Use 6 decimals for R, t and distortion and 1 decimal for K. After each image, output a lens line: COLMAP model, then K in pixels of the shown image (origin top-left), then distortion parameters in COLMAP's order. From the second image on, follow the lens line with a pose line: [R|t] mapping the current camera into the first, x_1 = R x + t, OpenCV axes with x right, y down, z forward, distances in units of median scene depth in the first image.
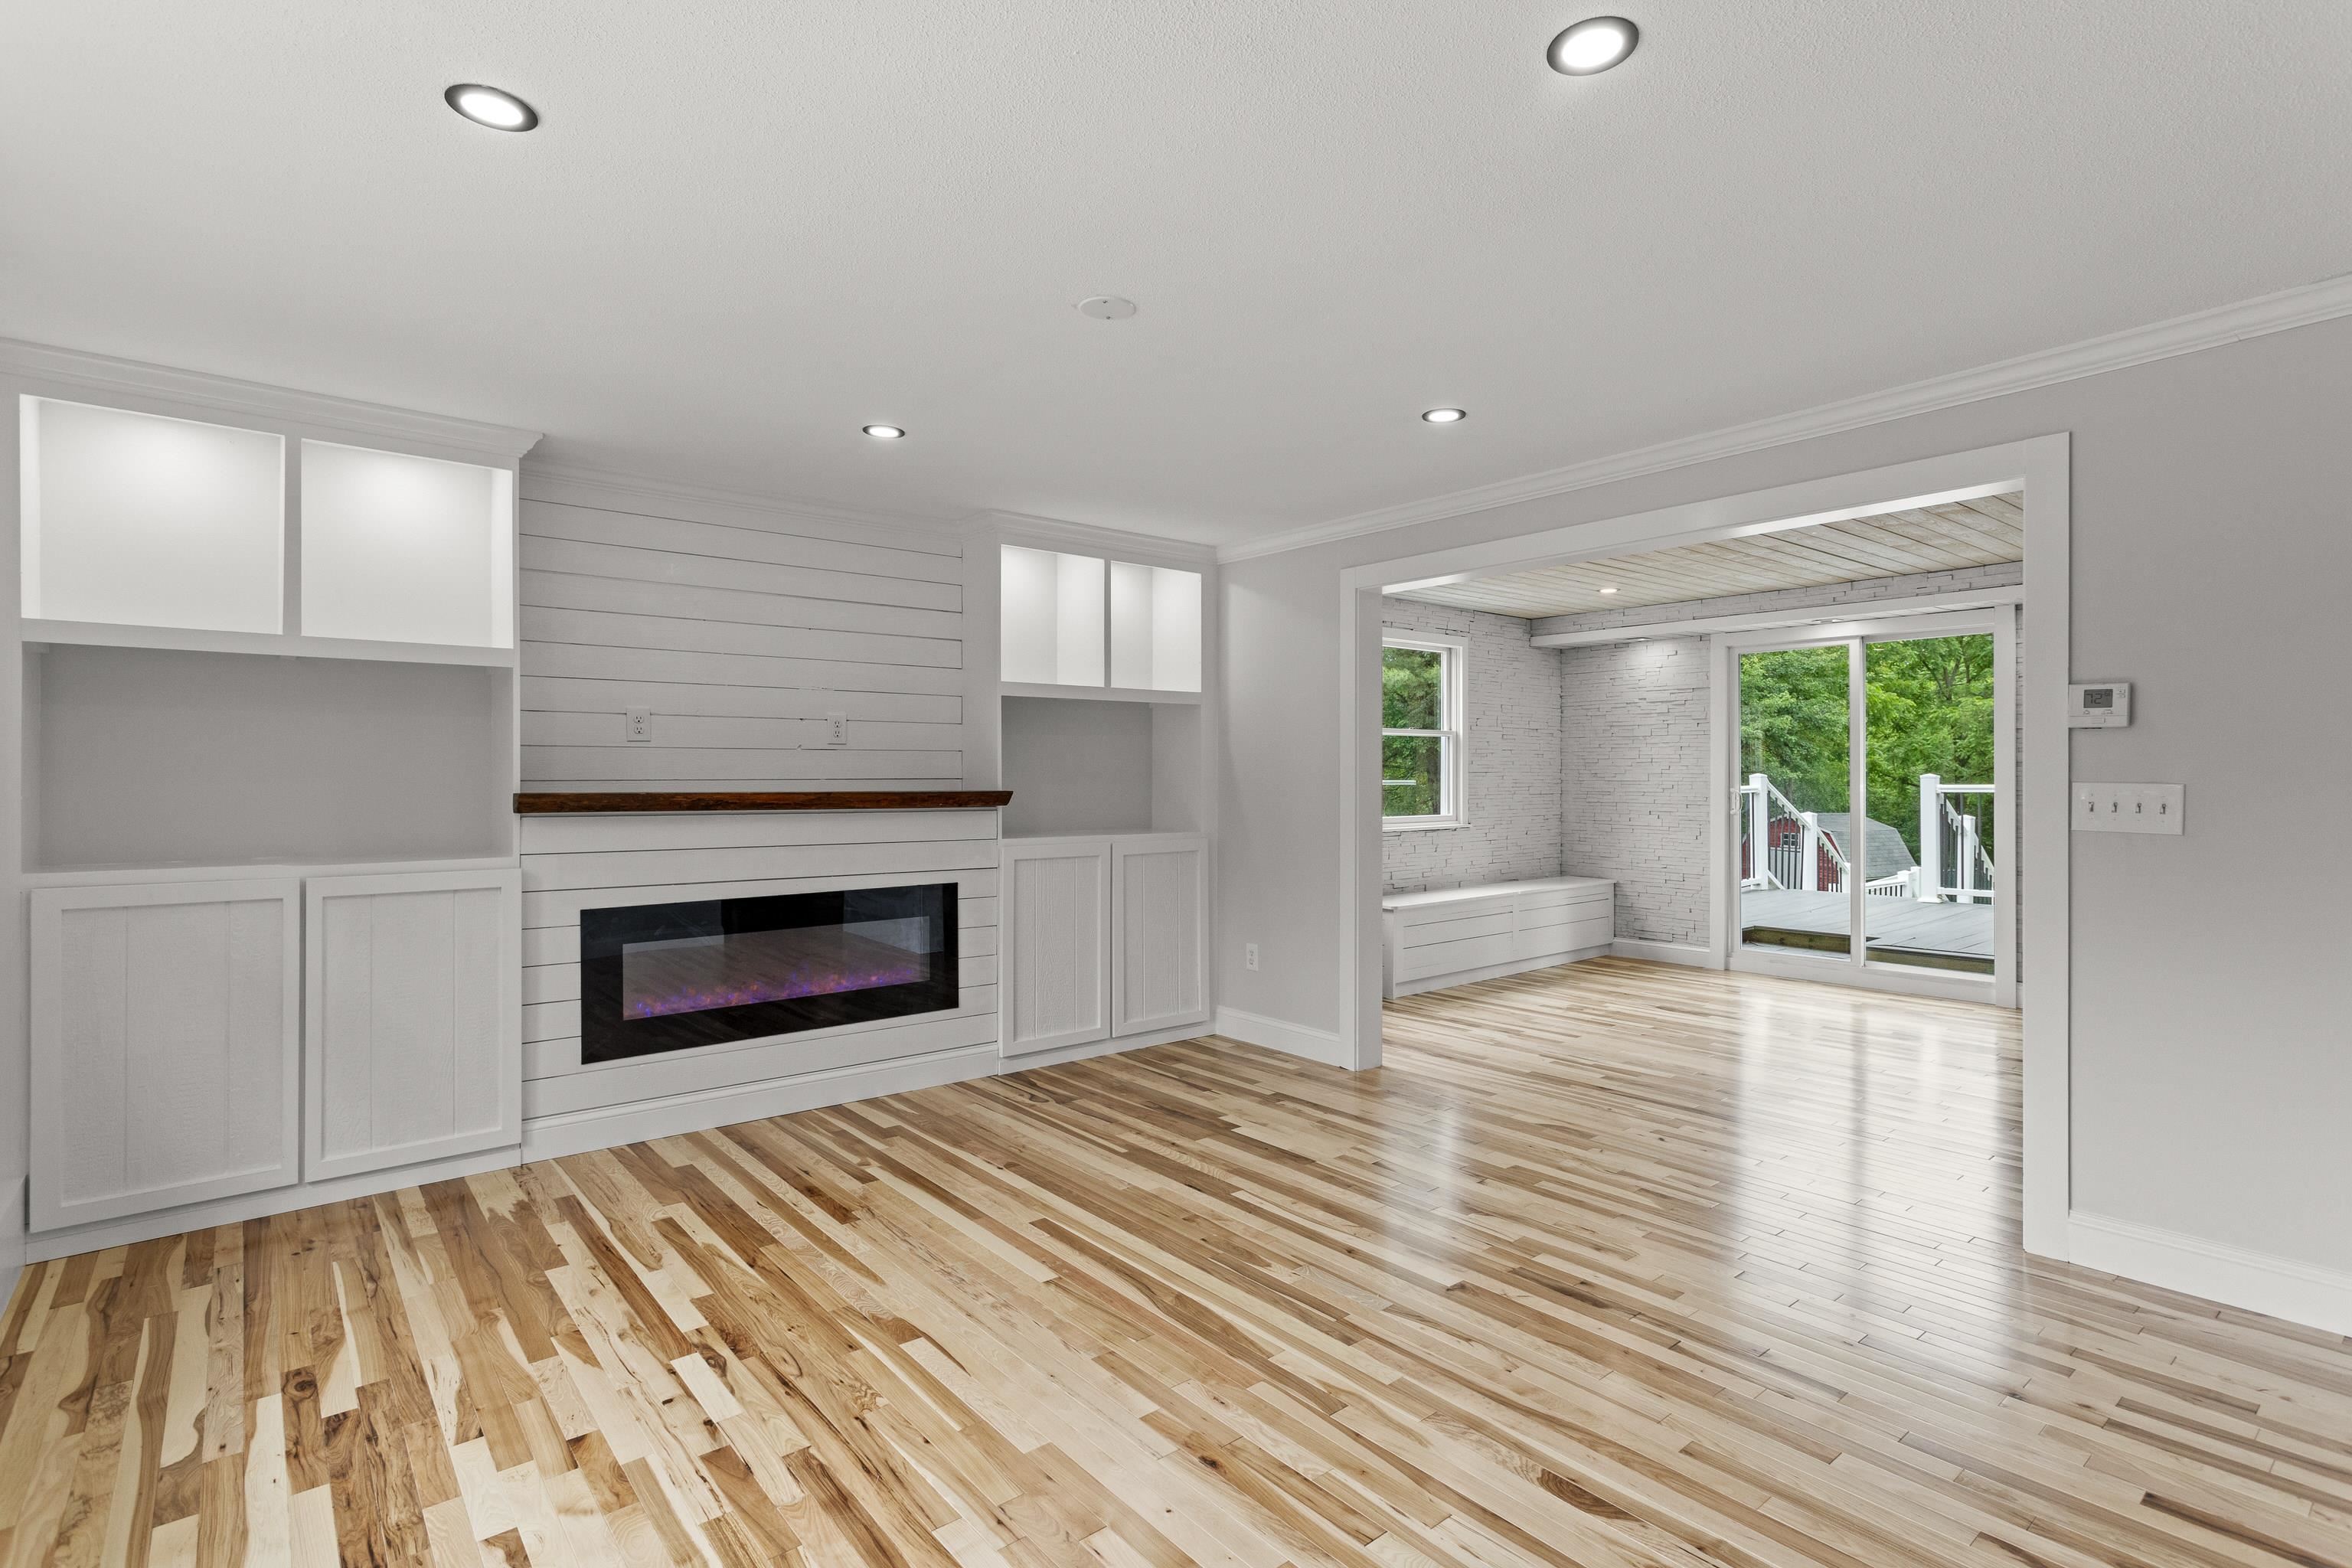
lens RADIAL K [[1125.3, 0, 1186.5], [0, 1125.3, 776.1], [0, 0, 1]] dist [0.003315, 0.000092]
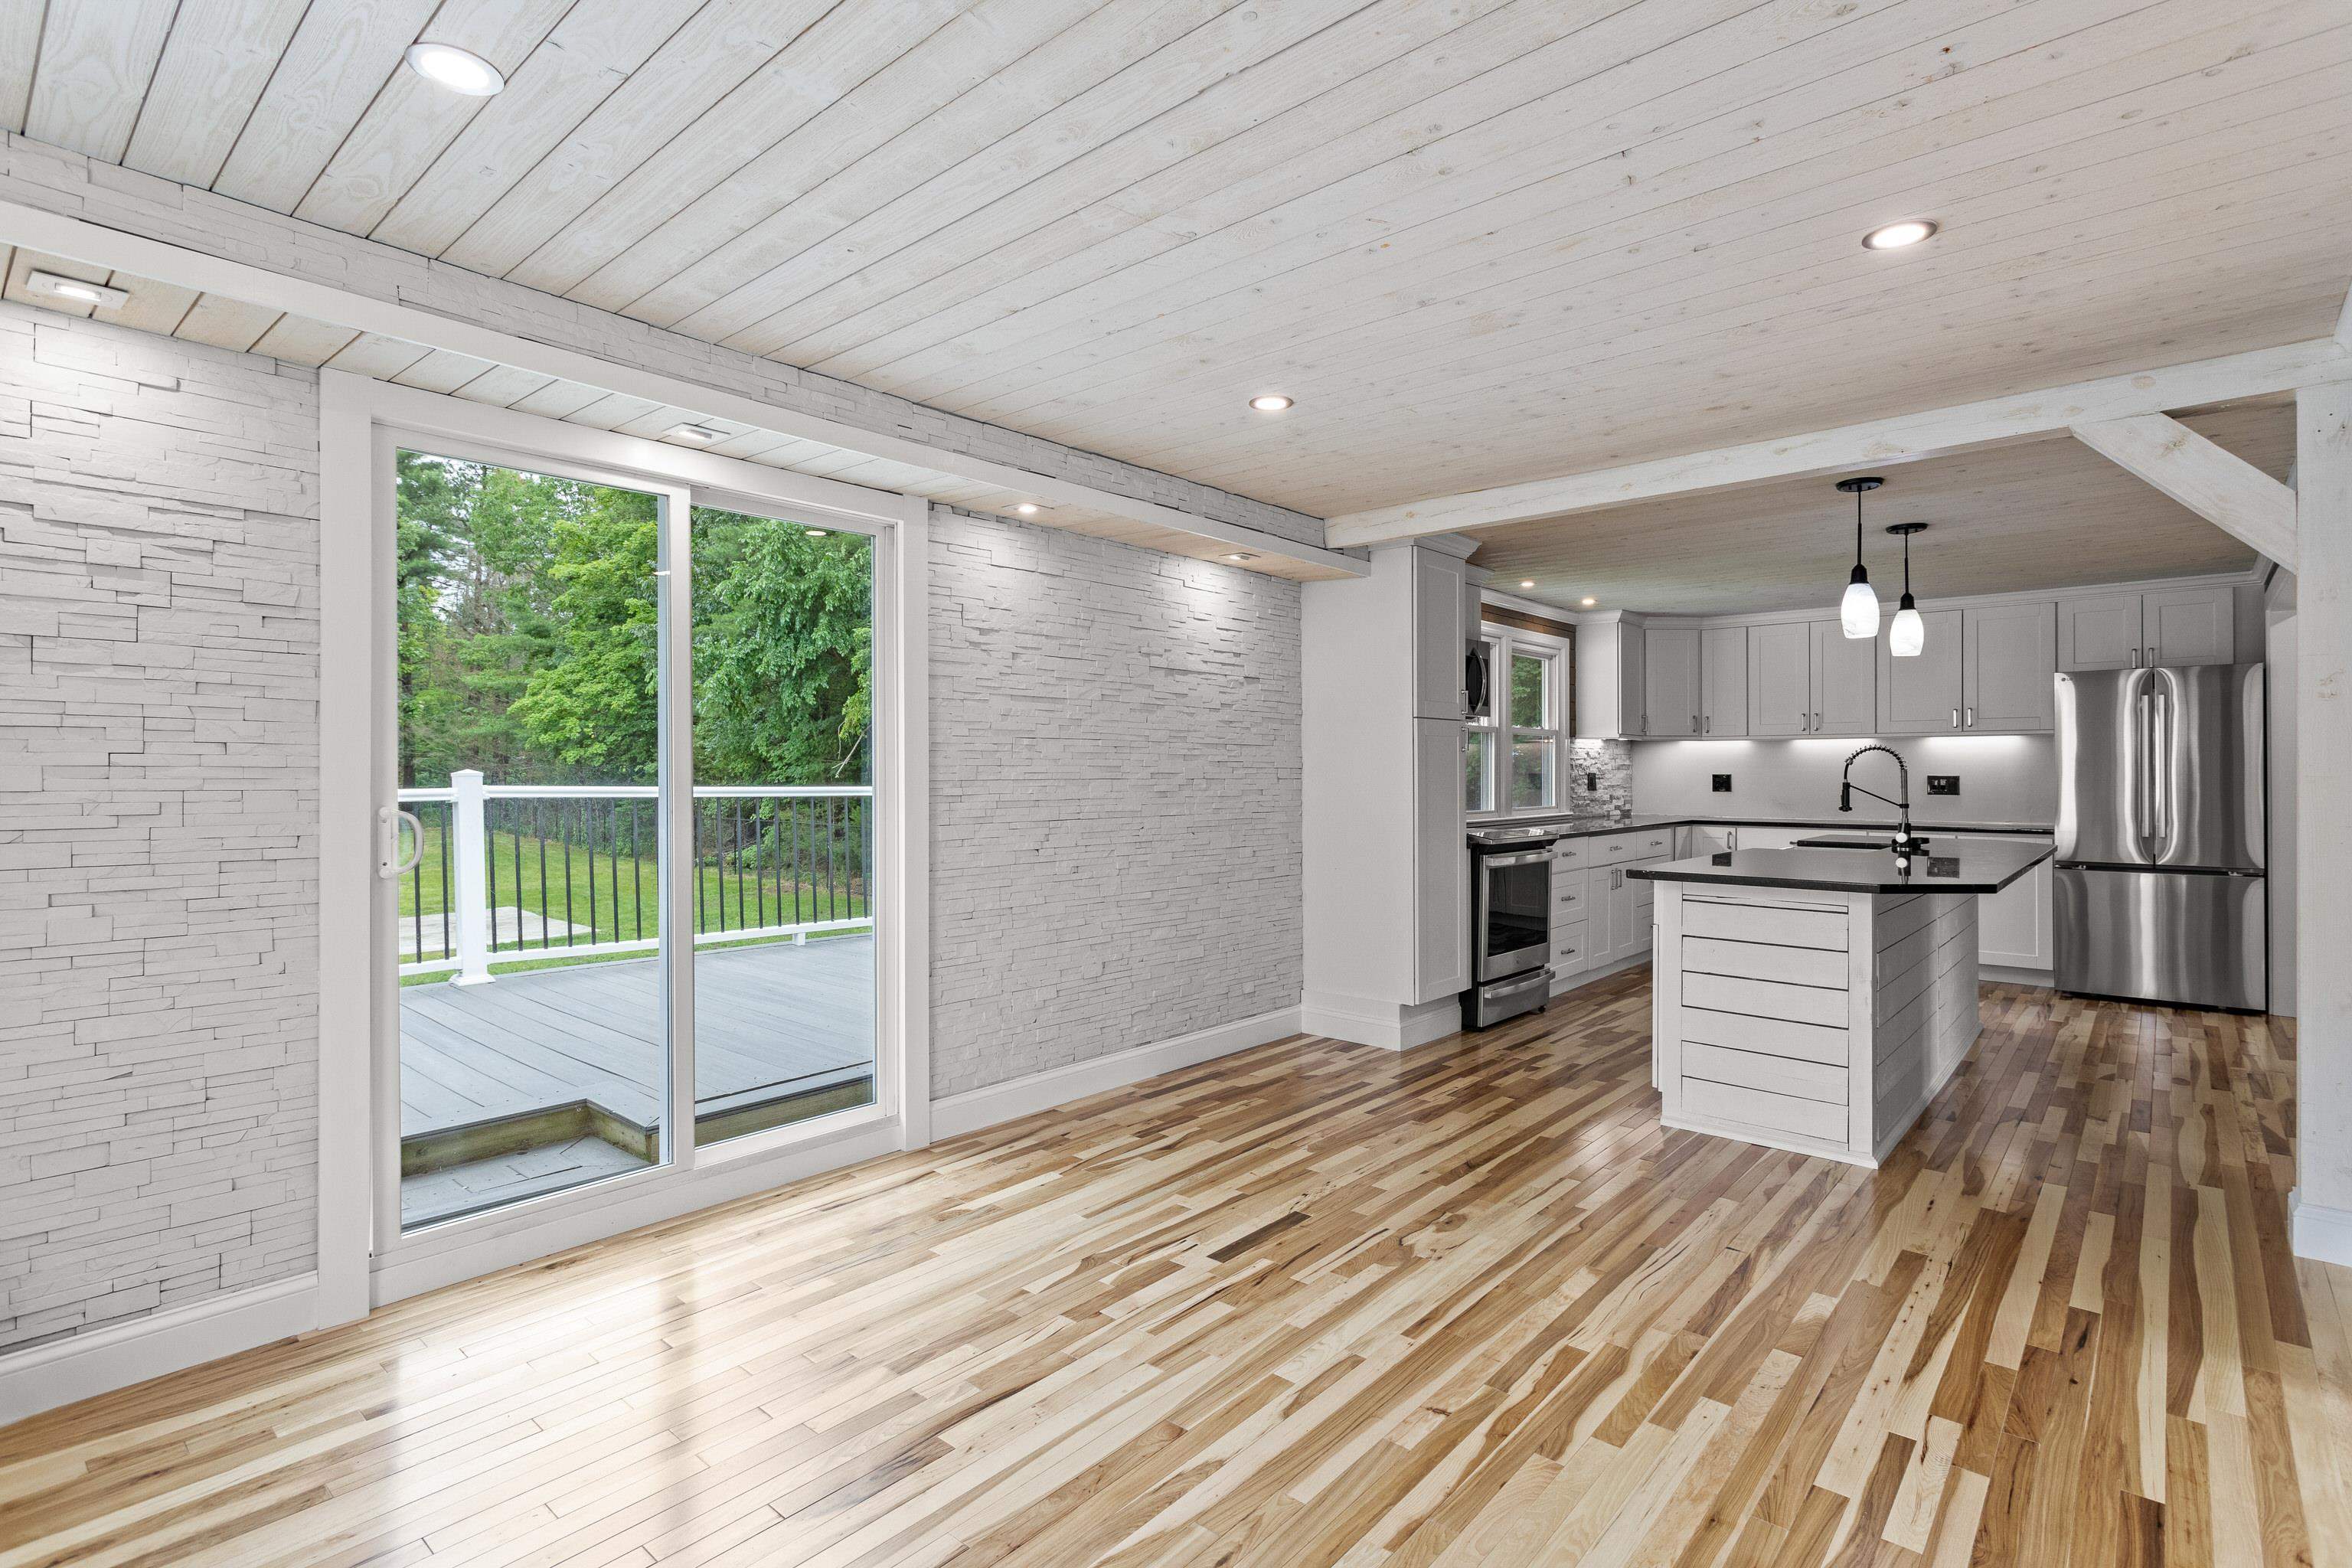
lens RADIAL K [[1128.1, 0, 1191.6], [0, 1128.1, 770.9], [0, 0, 1]] dist [0.004815, 0.000314]
pose [[-0.162893, 0.003929, 0.986636, 0.125880], [0.002823, 0.999990, -0.003516, 0.001305], [-0.986640, 0.002213, -0.162903, 1.280312]]
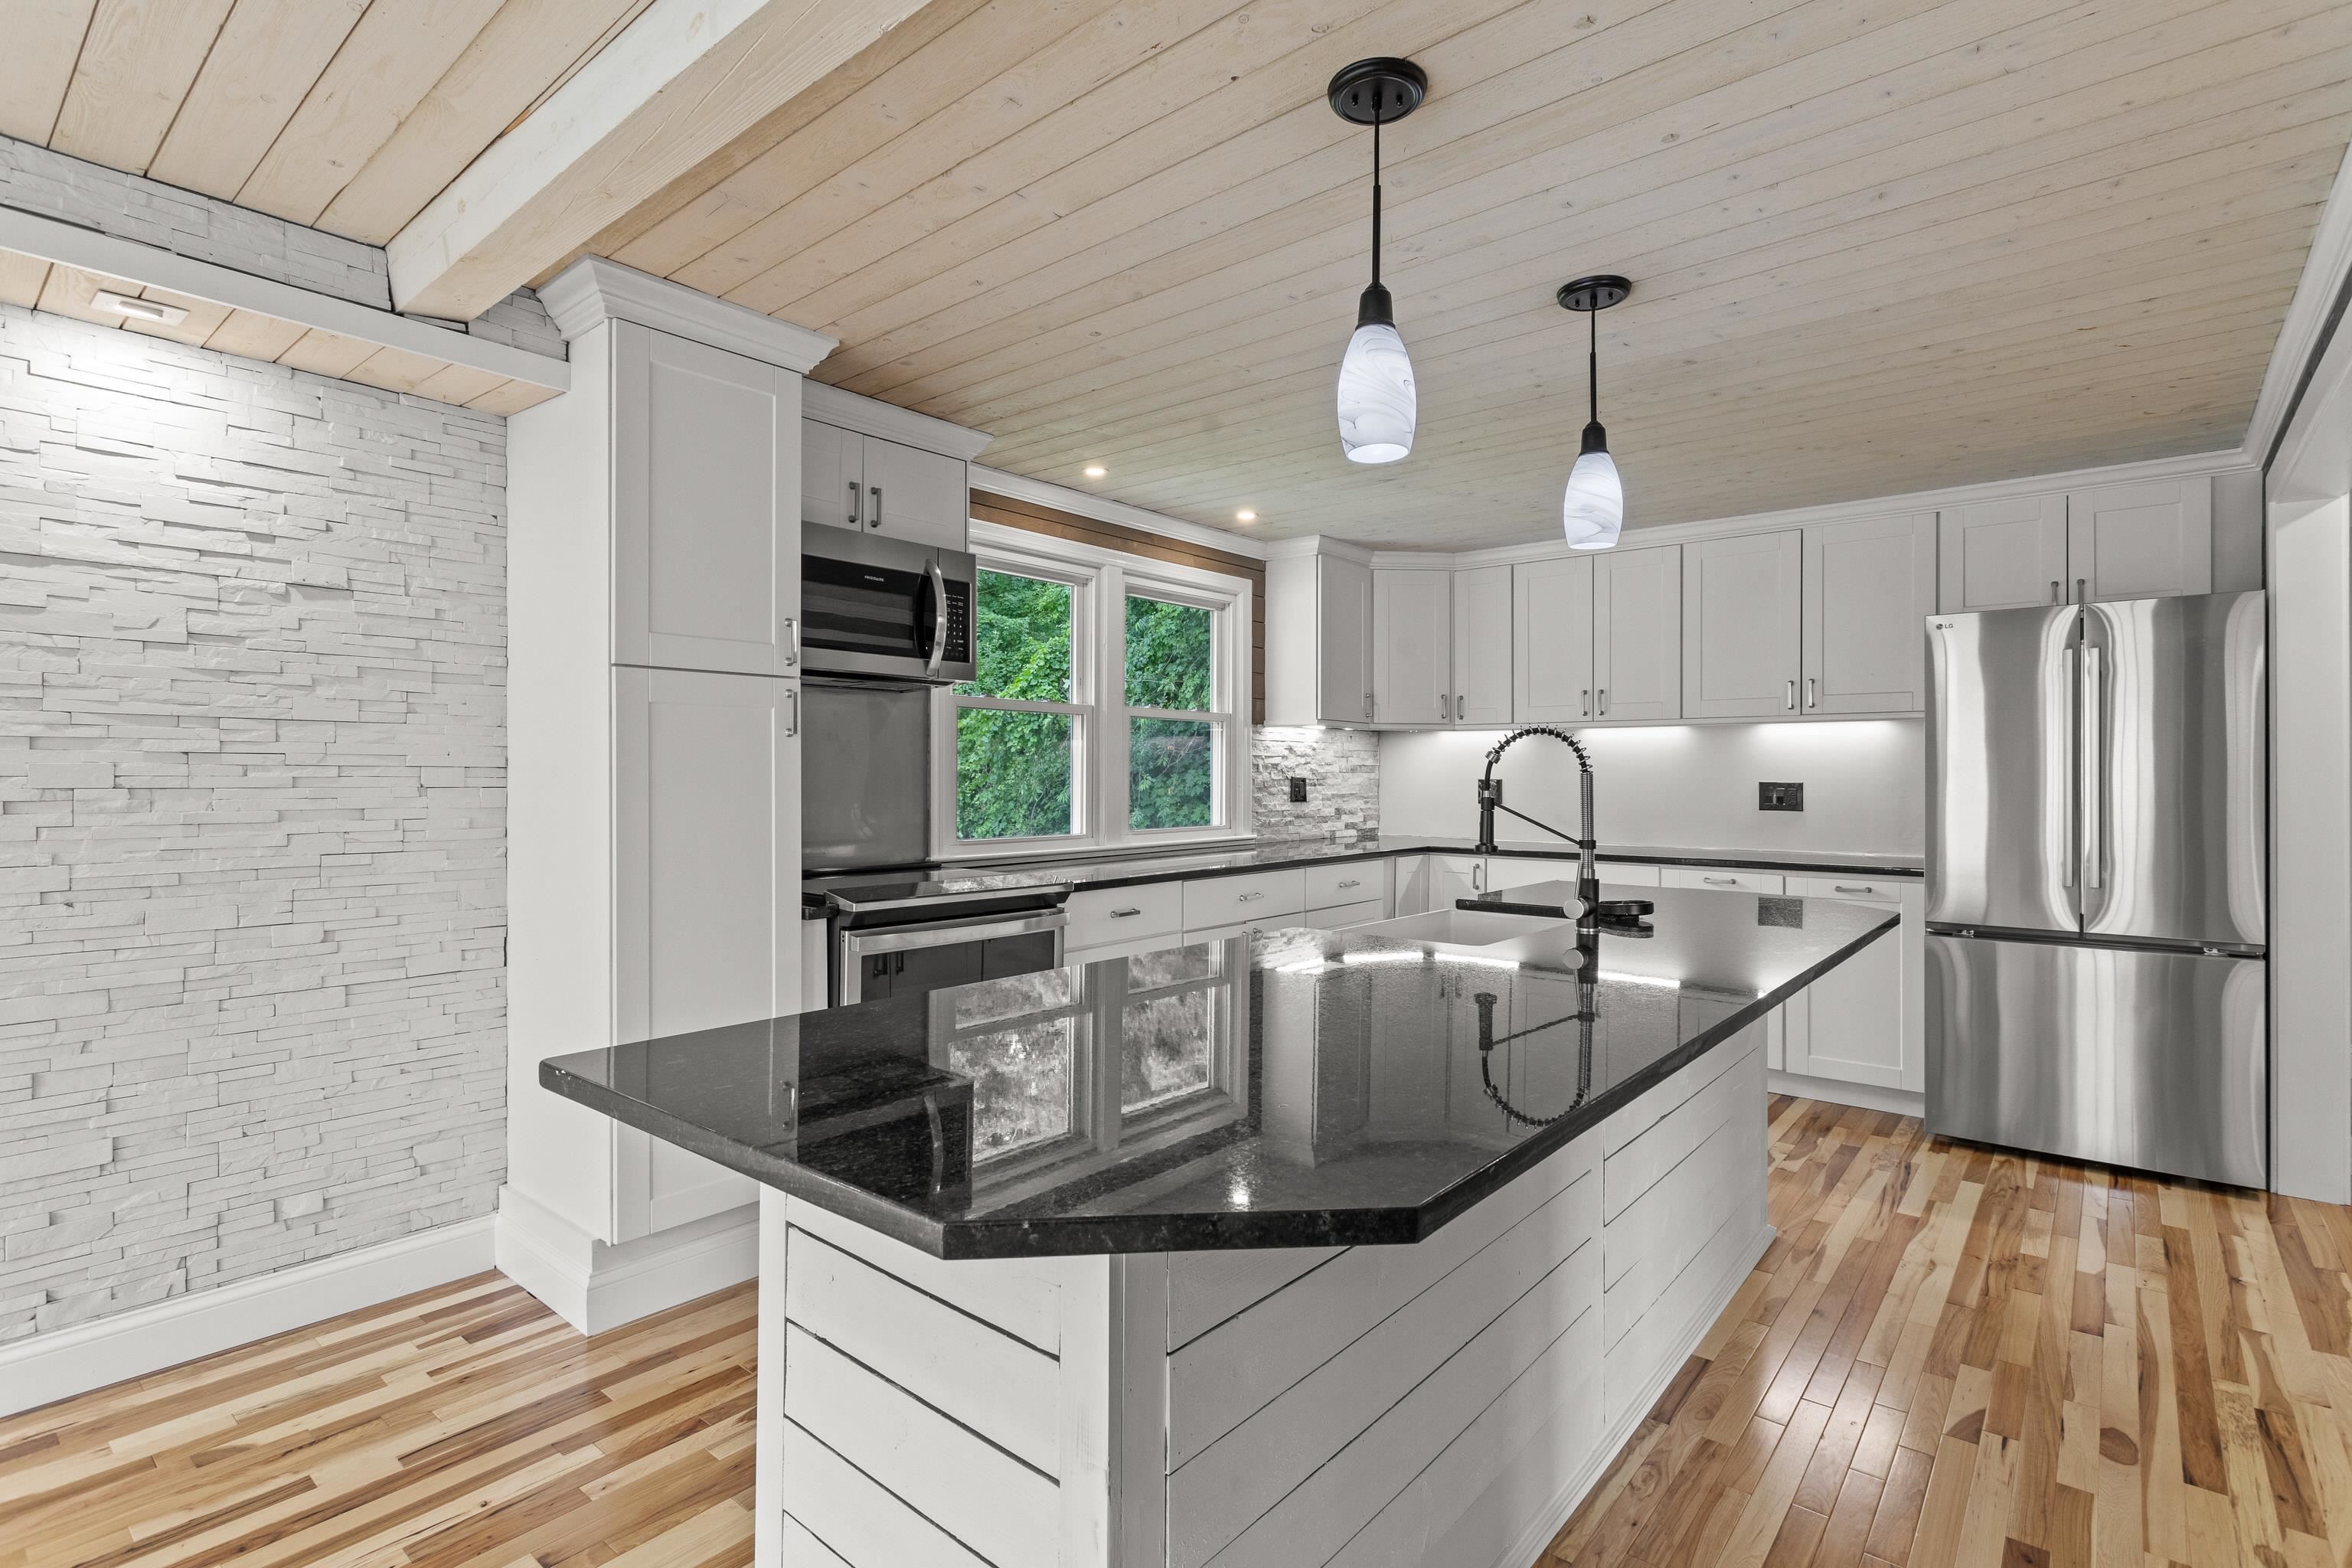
lens RADIAL K [[1125.3, 0, 1186.5], [0, 1125.3, 776.1], [0, 0, 1]] dist [0.003315, 0.000092]
pose [[-0.185037, -0.000189, 0.982731, 0.595194], [-0.000269, 1.000000, 0.000141, -0.000728], [-0.982731, -0.000238, -0.185037, 0.708484]]
